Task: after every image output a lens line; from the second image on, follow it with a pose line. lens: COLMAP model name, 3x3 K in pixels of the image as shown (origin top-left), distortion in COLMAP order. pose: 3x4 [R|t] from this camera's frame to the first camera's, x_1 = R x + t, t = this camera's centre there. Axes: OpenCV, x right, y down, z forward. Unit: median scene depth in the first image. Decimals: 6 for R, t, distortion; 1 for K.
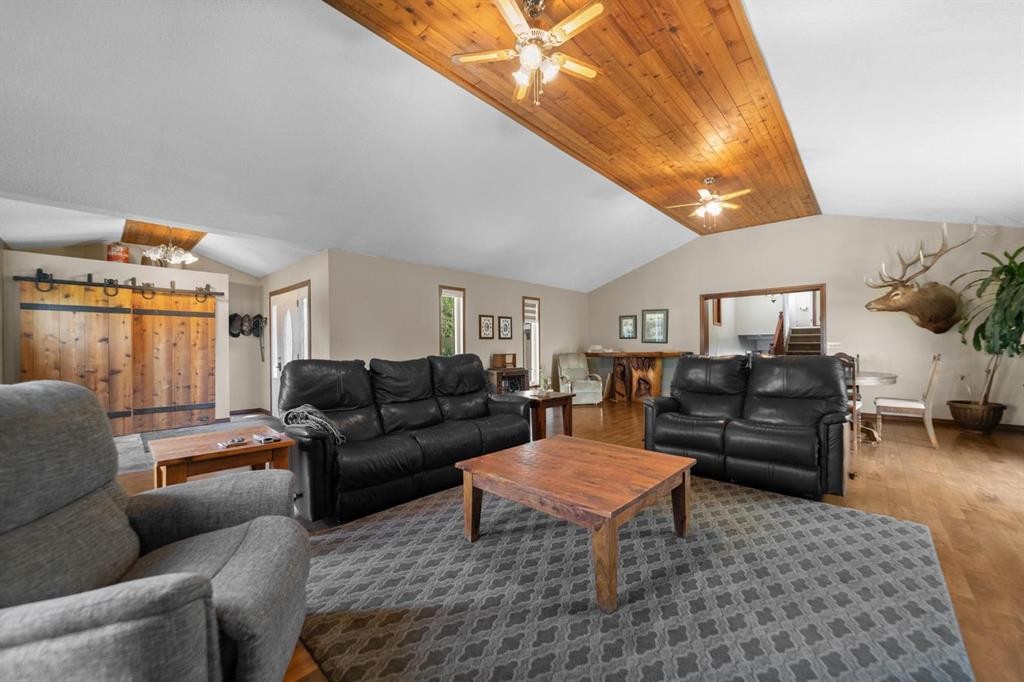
lens RADIAL K [[389.3, 0, 512.5], [0, 389.3, 343.6], [0, 0, 1]] dist [-0.002475, 0.000931]
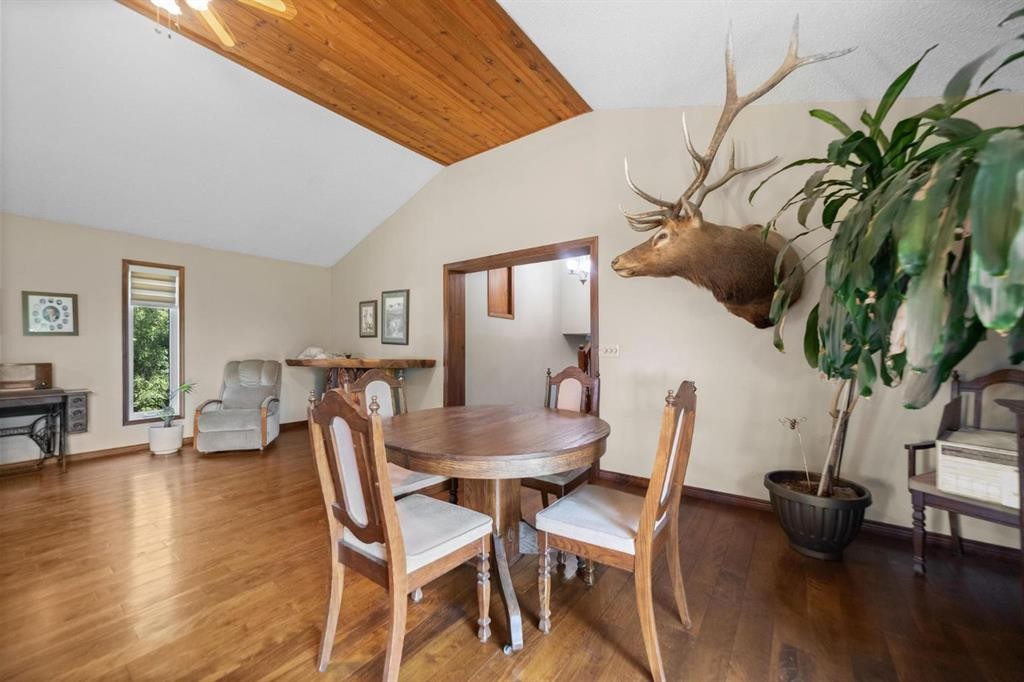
lens RADIAL K [[389.3, 0, 511.5], [0, 389.3, 347.7], [0, 0, 1]] dist [-0.002475, 0.000931]
pose [[0.993612, 0.003847, 0.112783, 0.559438], [-0.004630, 0.999967, 0.006680, -0.001658], [-0.112754, -0.007159, 0.993597, 0.420408]]
